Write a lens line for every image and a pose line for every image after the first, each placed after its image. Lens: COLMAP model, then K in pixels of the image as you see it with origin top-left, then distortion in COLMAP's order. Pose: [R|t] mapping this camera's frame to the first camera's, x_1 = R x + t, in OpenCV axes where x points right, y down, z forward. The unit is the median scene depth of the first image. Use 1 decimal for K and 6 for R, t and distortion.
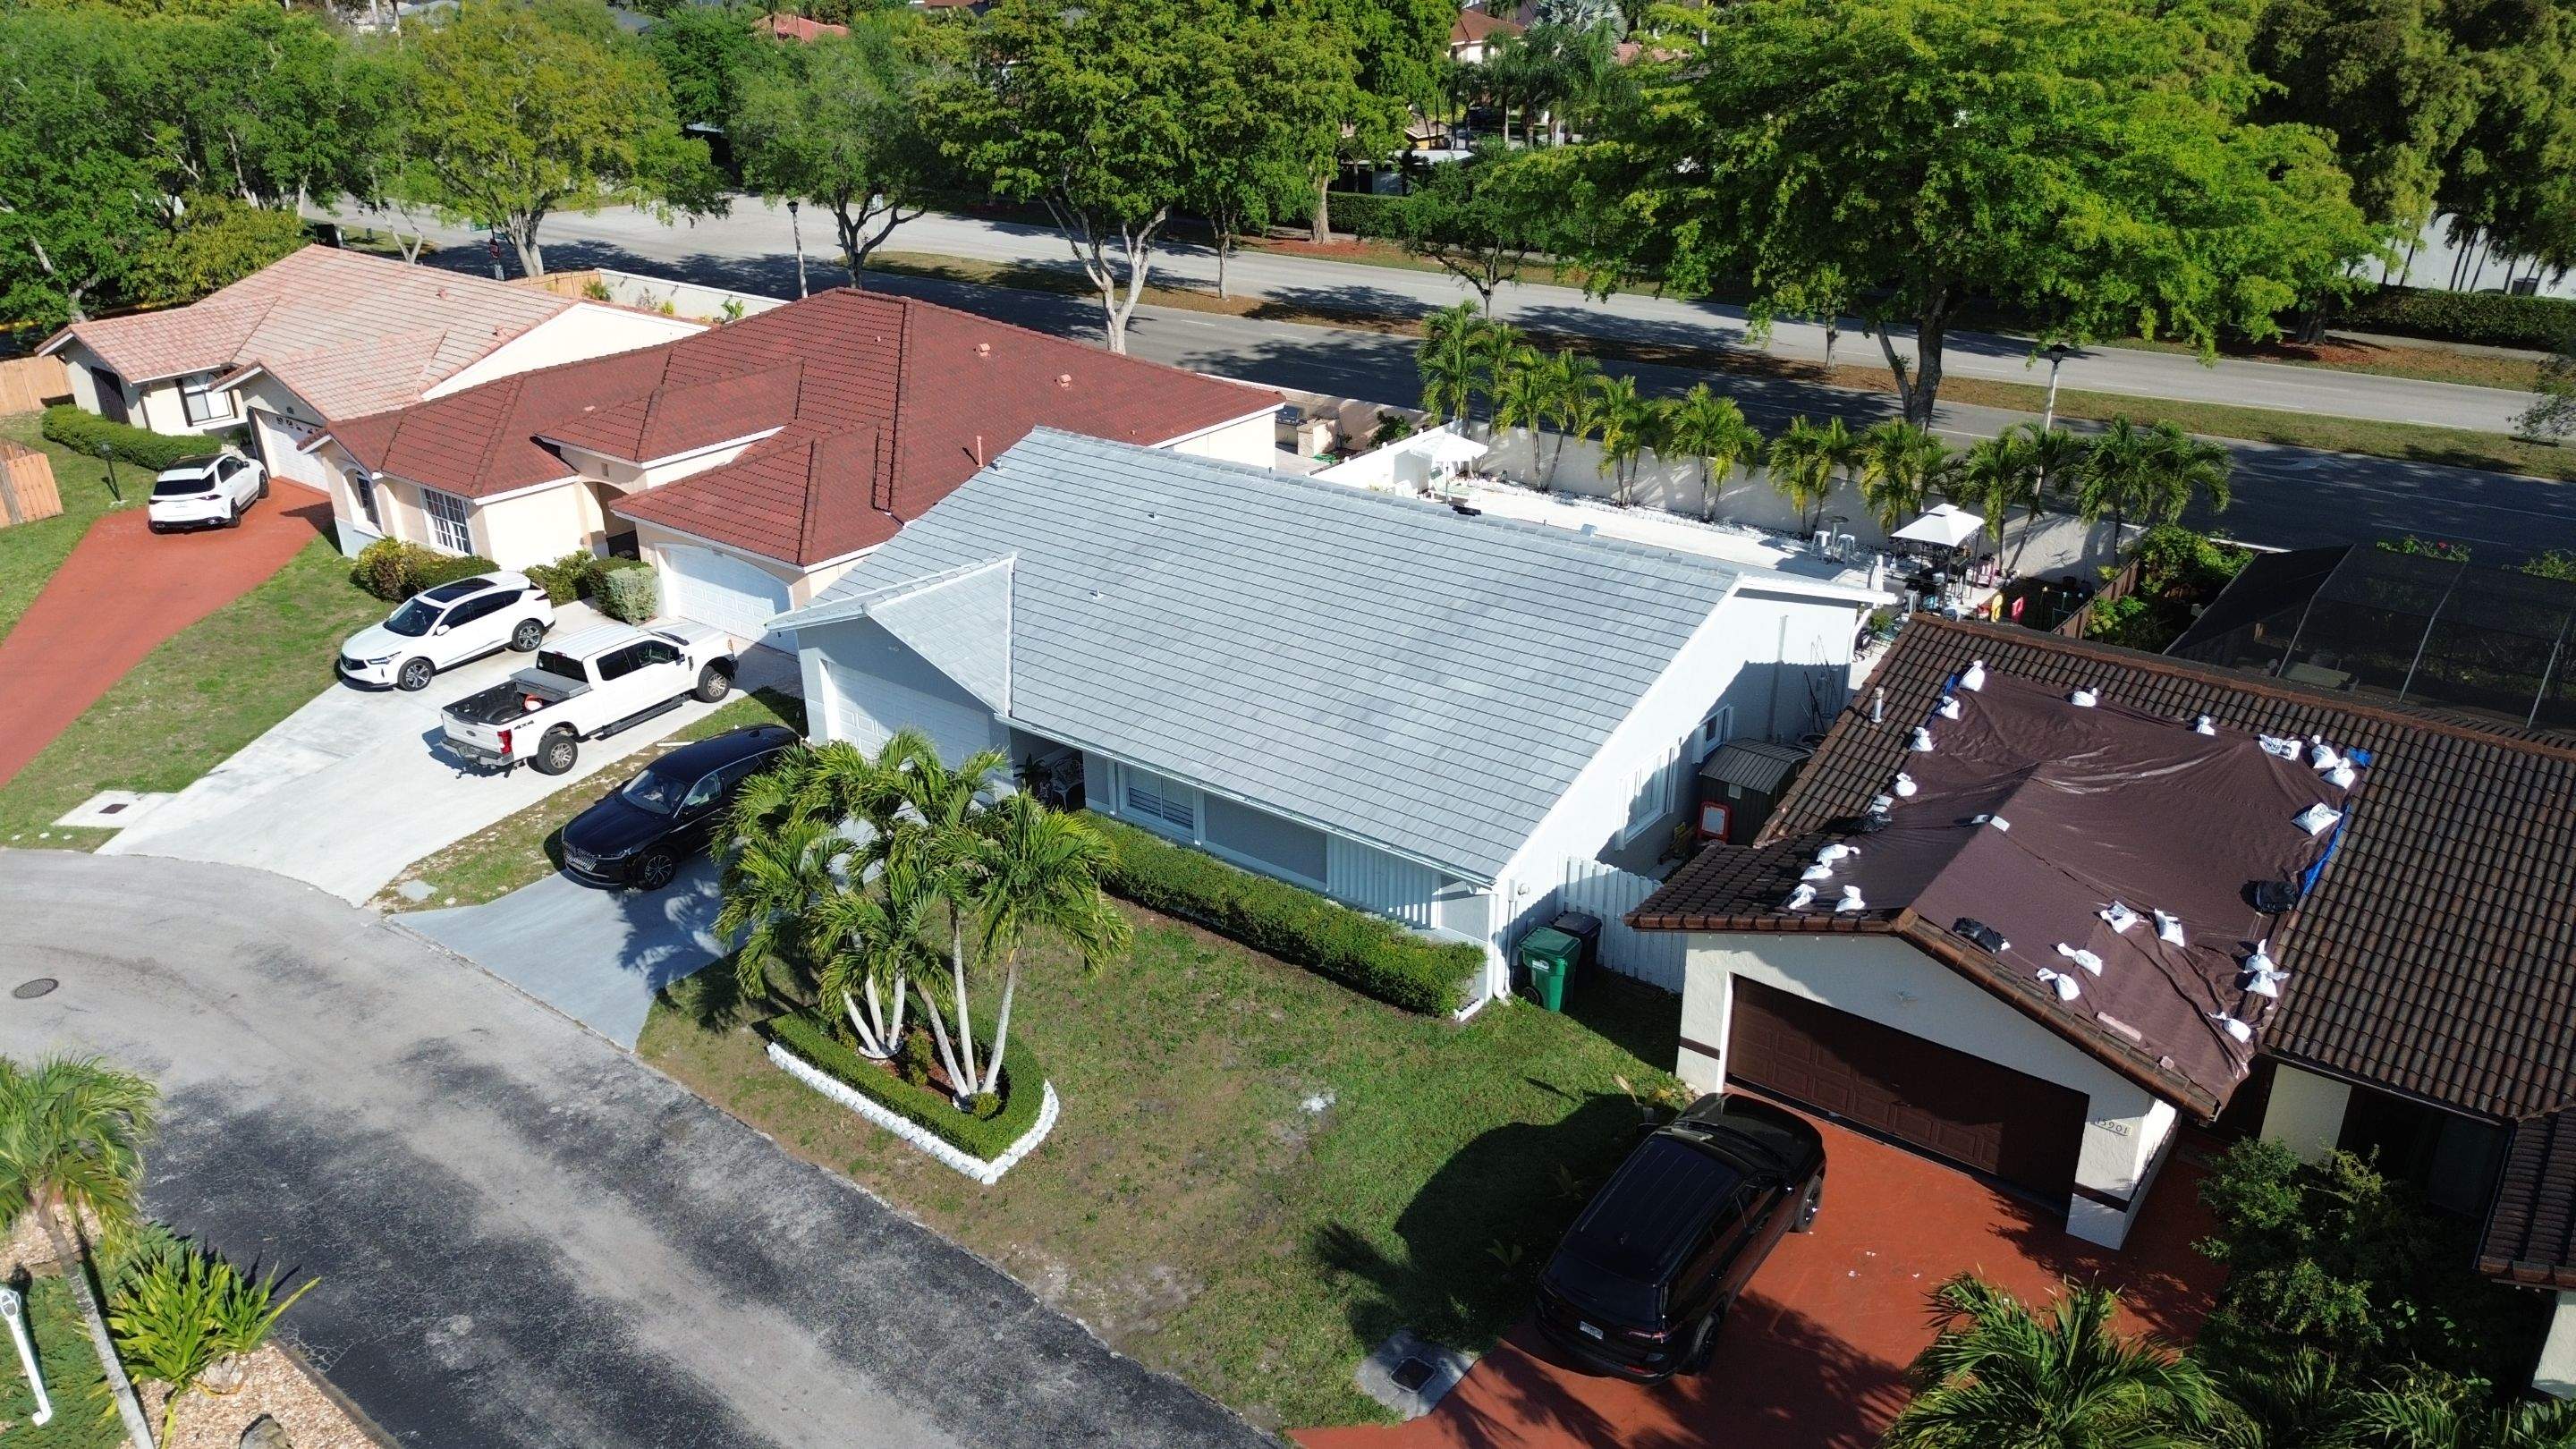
lens RADIAL K [[1828.7, 0, 1286.7], [0, 1828.7, 731.0], [0, 0, 1]] dist [0.064432, -0.047268]
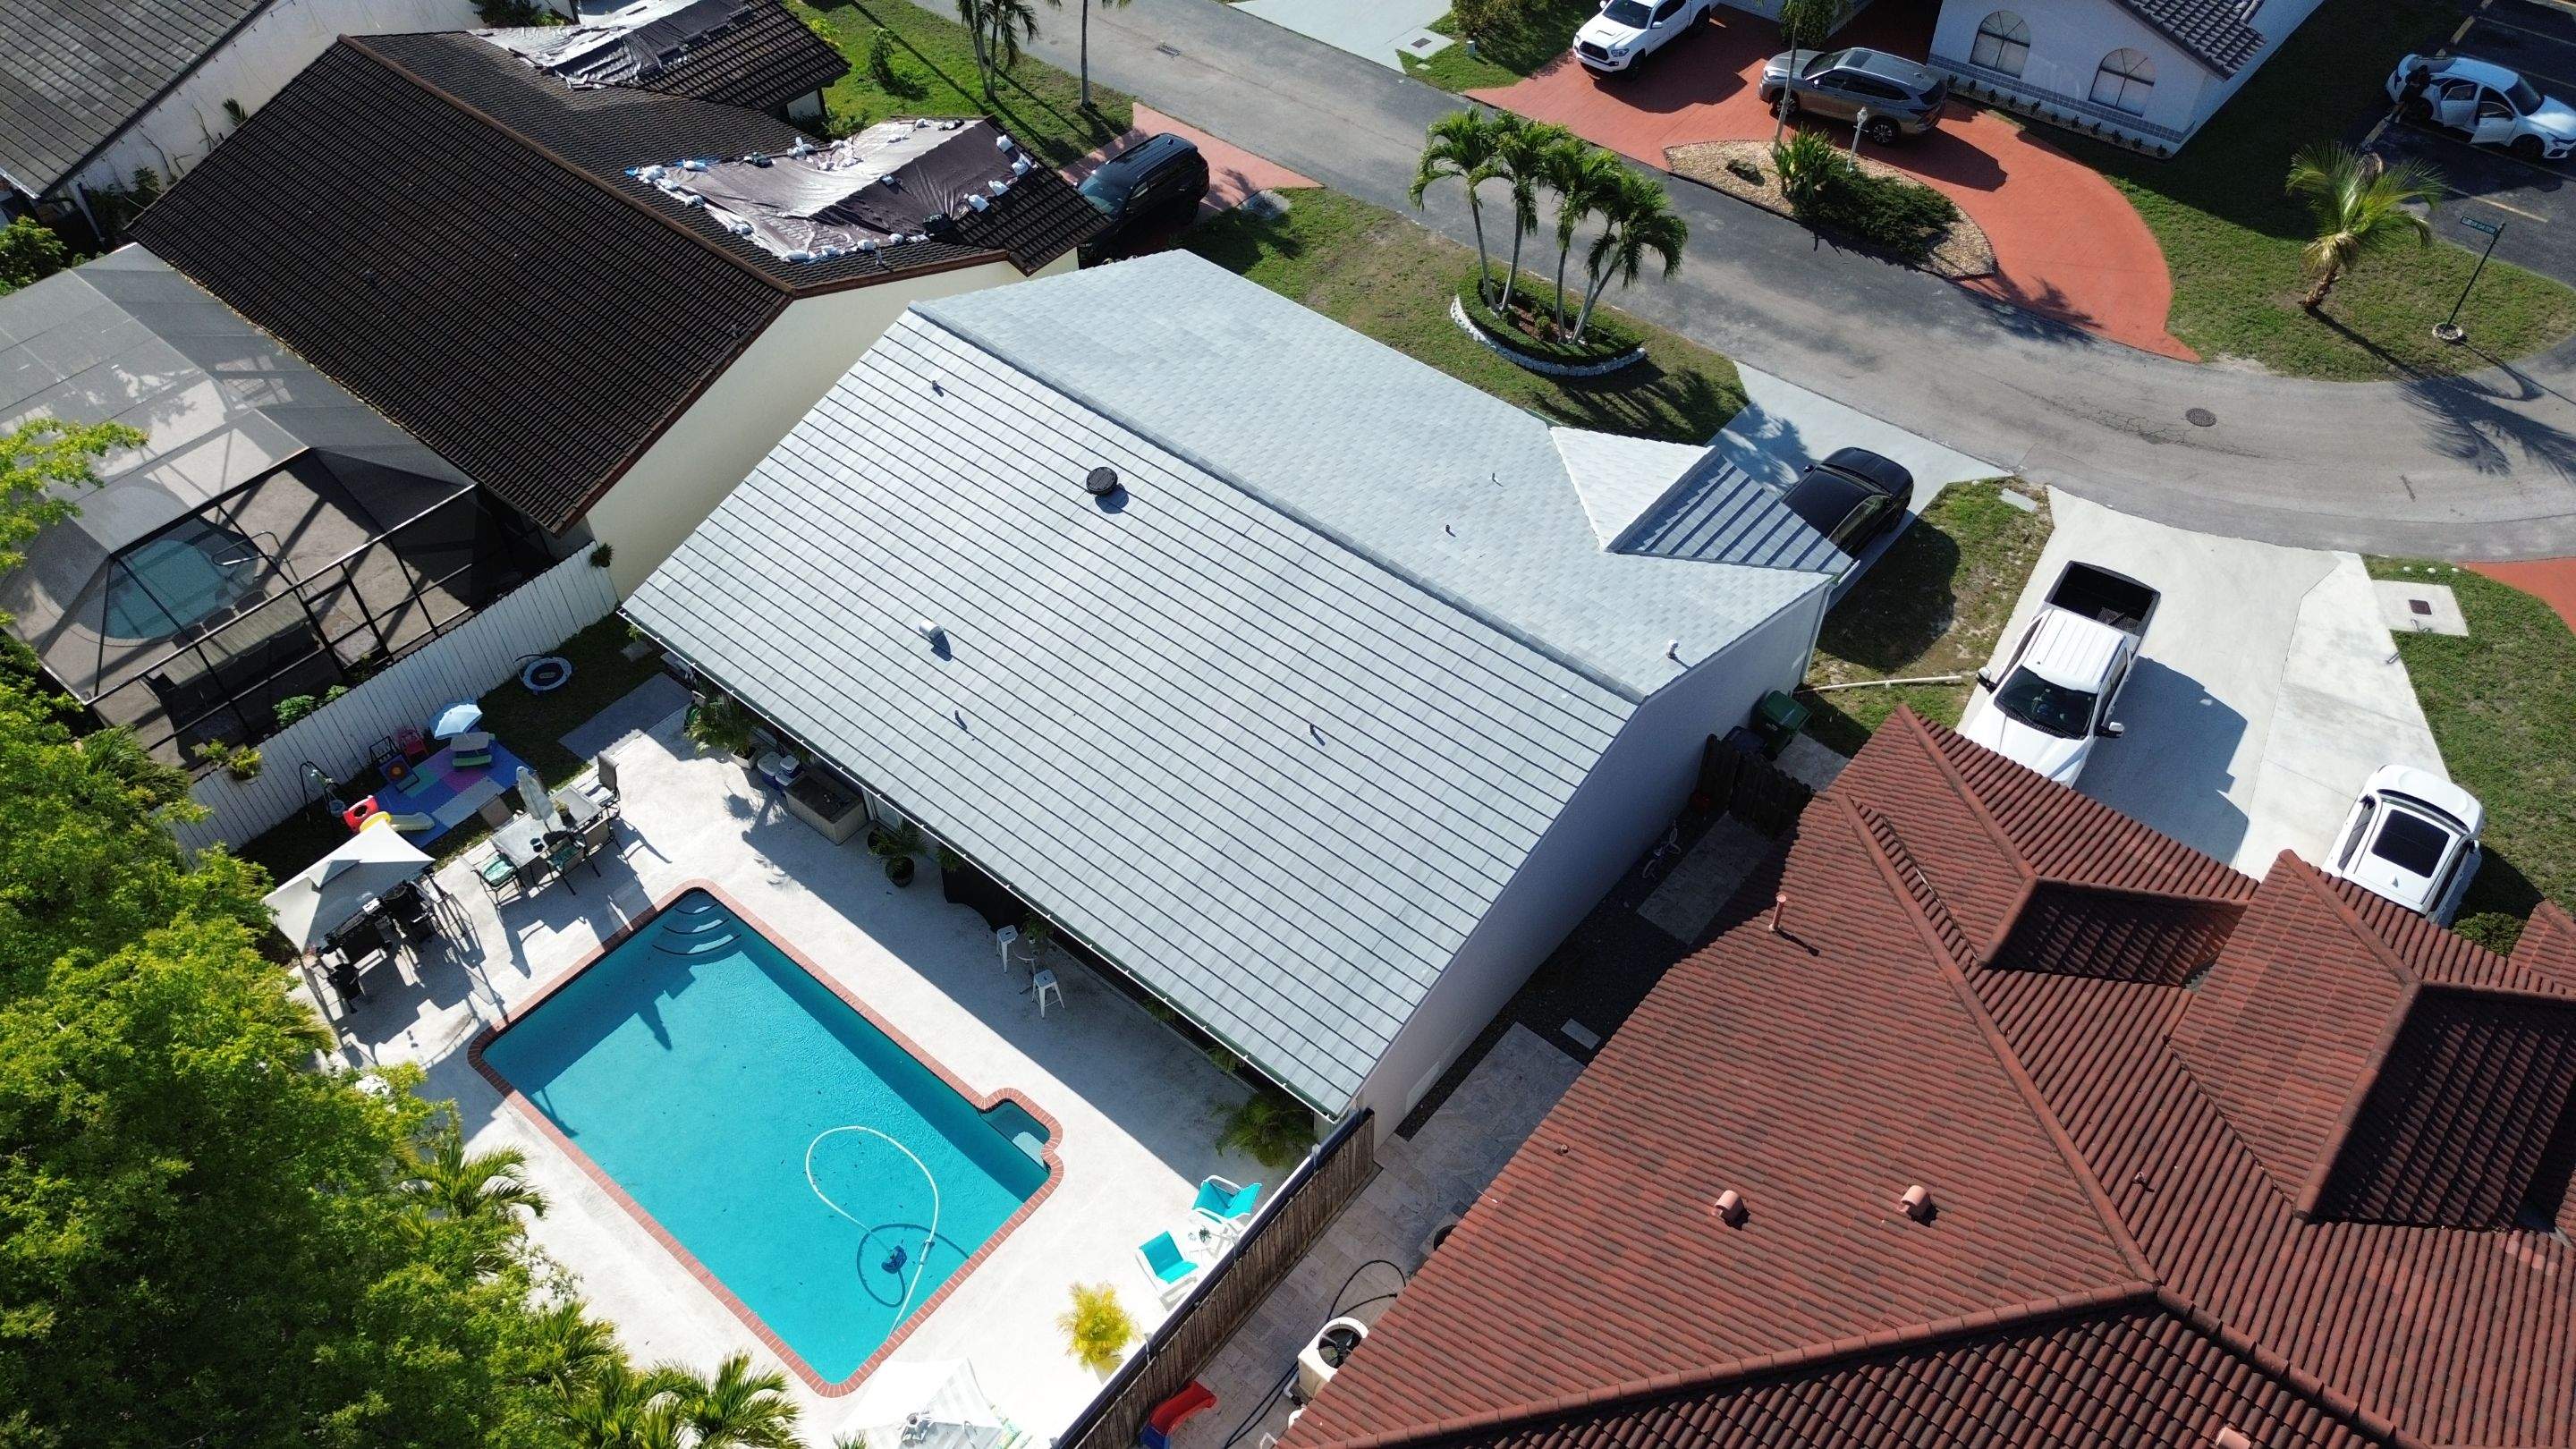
lens RADIAL K [[1828.7, 0, 1286.7], [0, 1828.7, 731.0], [0, 0, 1]] dist [0.064432, -0.047268]
pose [[-0.999305, -0.013607, 0.034694, -0.031736], [0.028423, 0.323811, 0.945695, -1.106862], [-0.024103, 0.946024, -0.323199, 1.658914]]
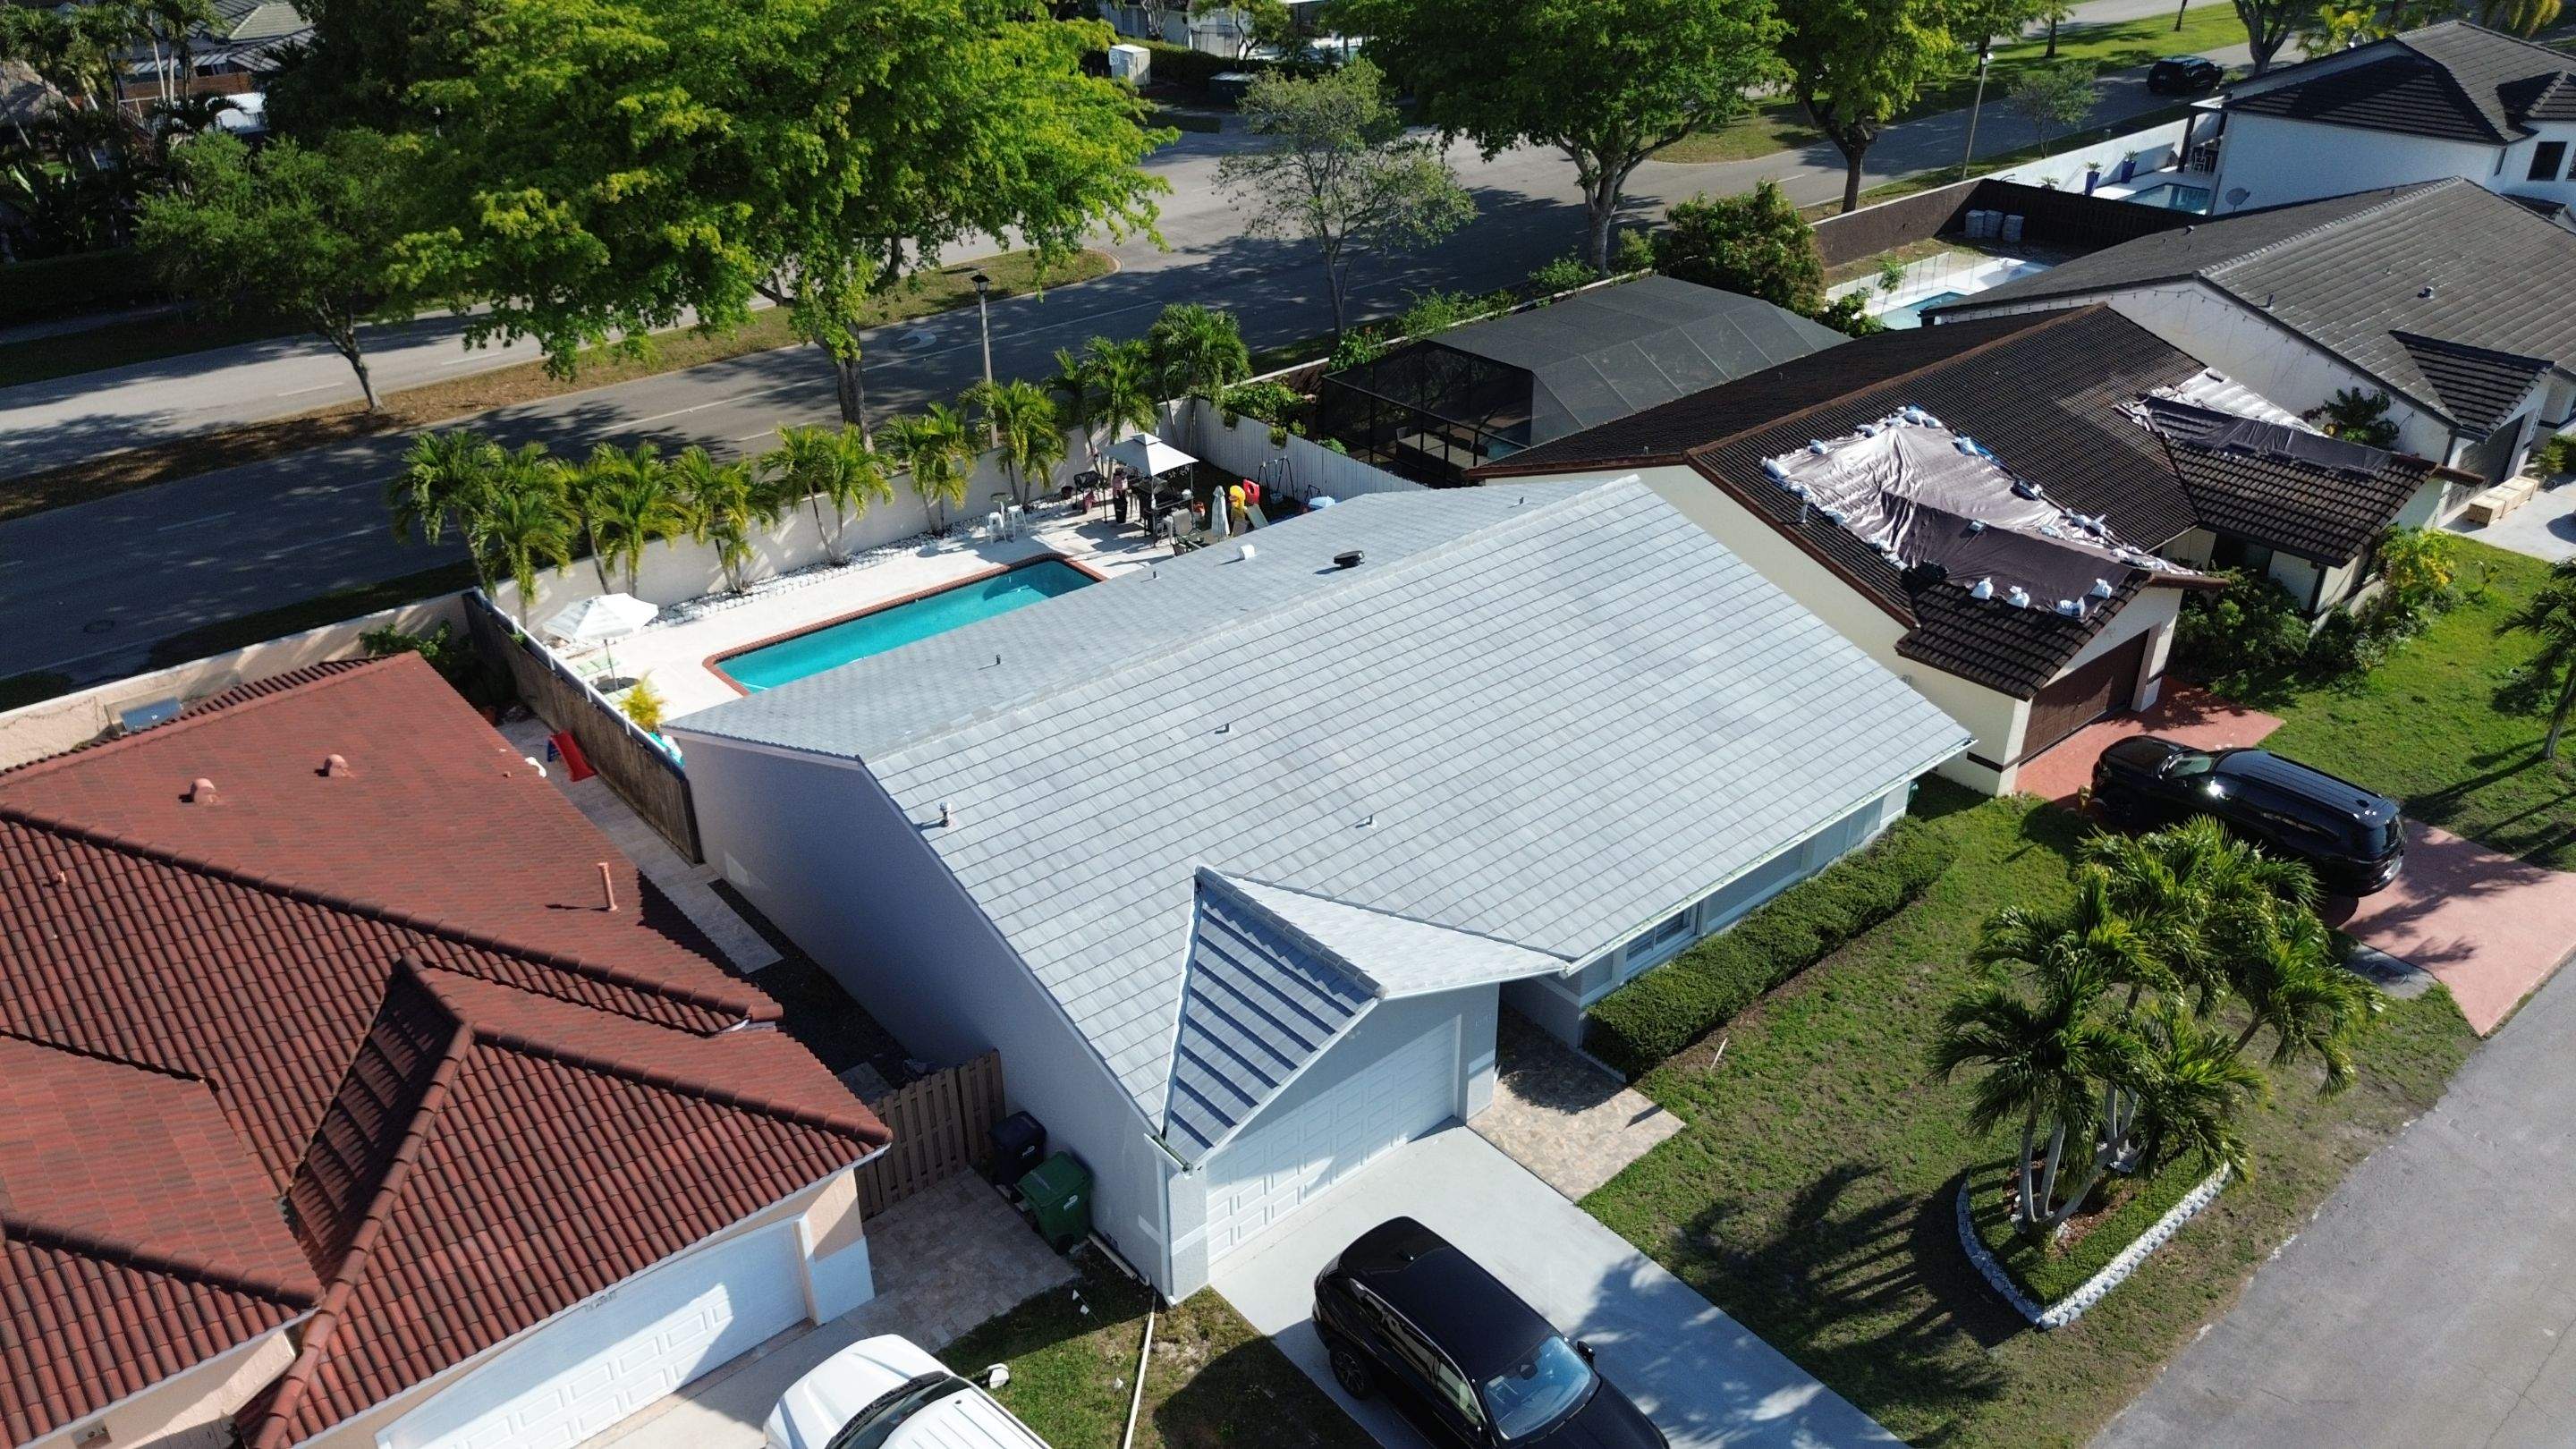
lens RADIAL K [[1853.9, 0, 1294.1], [0, 1853.9, 713.9], [0, 0, 1]] dist [0.062493, -0.049160]
pose [[0.198421, -0.453311, 0.868987, -0.884842], [0.401688, 0.846346, 0.349780, -0.459239], [-0.894022, 0.279658, 0.350022, 0.846329]]
